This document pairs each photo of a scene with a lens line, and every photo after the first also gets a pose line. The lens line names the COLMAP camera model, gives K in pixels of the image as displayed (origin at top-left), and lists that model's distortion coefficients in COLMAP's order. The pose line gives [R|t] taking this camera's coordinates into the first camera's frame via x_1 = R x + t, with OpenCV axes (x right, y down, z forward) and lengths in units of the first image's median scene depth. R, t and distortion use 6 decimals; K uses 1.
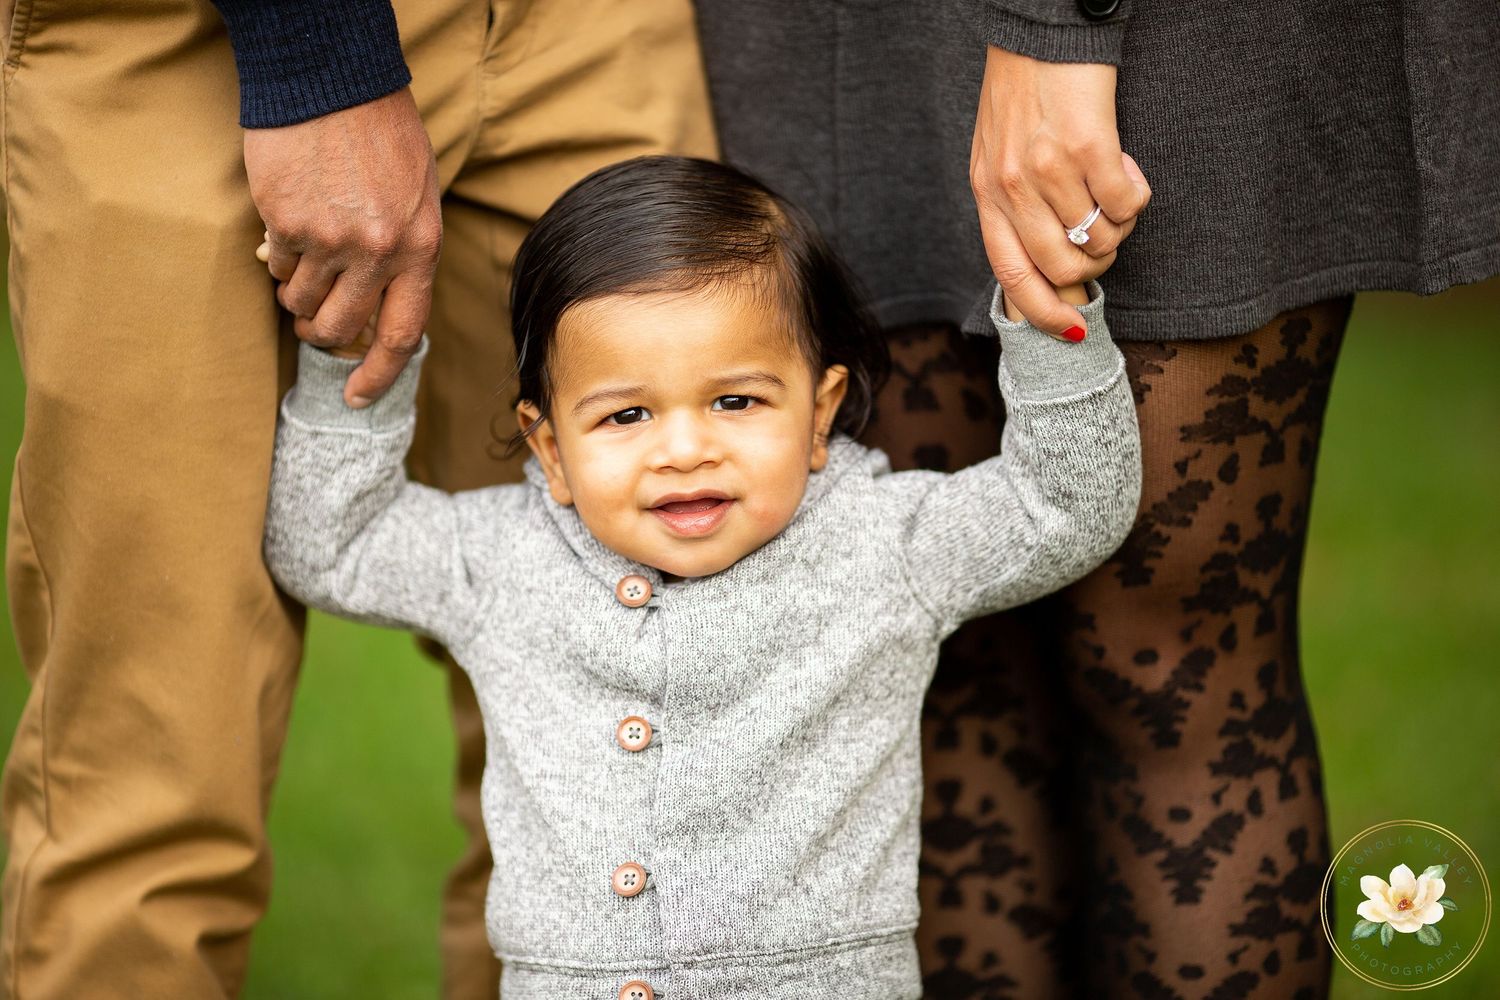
lens RADIAL K [[6175.0, 0, 750.4], [0, 6175.0, 495.6], [0, 0, 1]] dist [-0.485347, 0.000000]
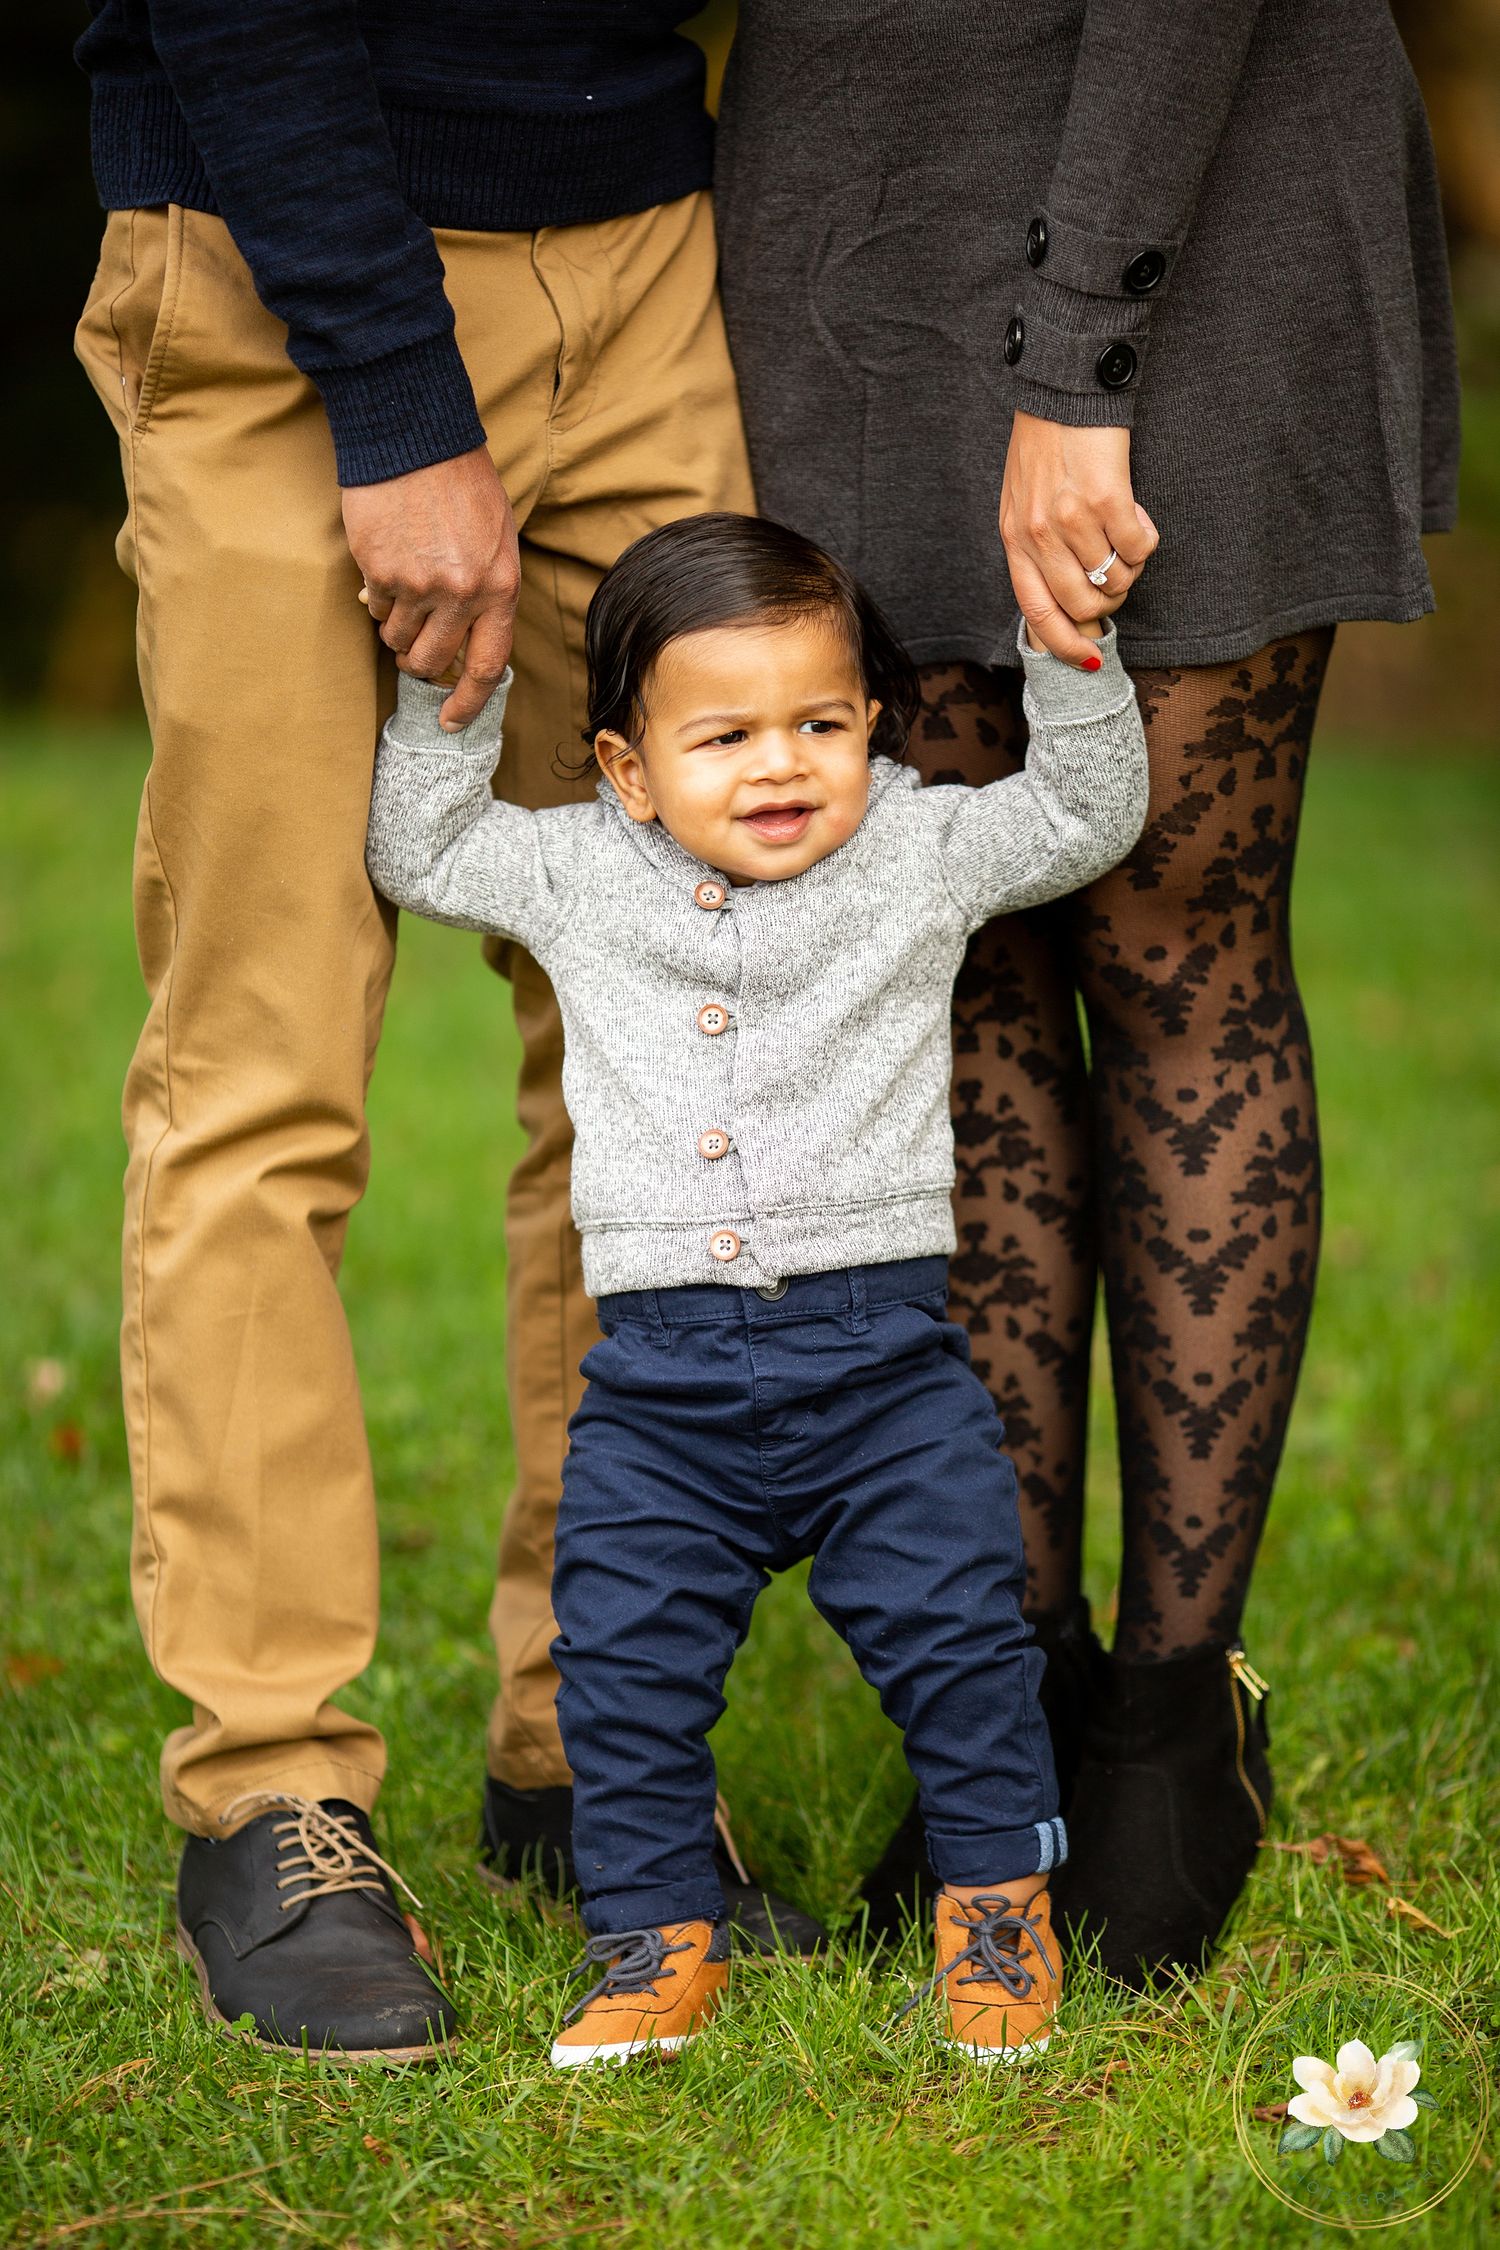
lens RADIAL K [[9262.6, 0, 746.2], [0, 9262.6, 1124.8], [0, 0, 1]] dist [-0.485347, 0.000000]
pose [[0.999252, -0.011189, 0.037026, -0.072879], [0.010209, 0.999595, 0.026575, 0.012462], [-0.037308, -0.026177, 0.998961, -0.677912]]
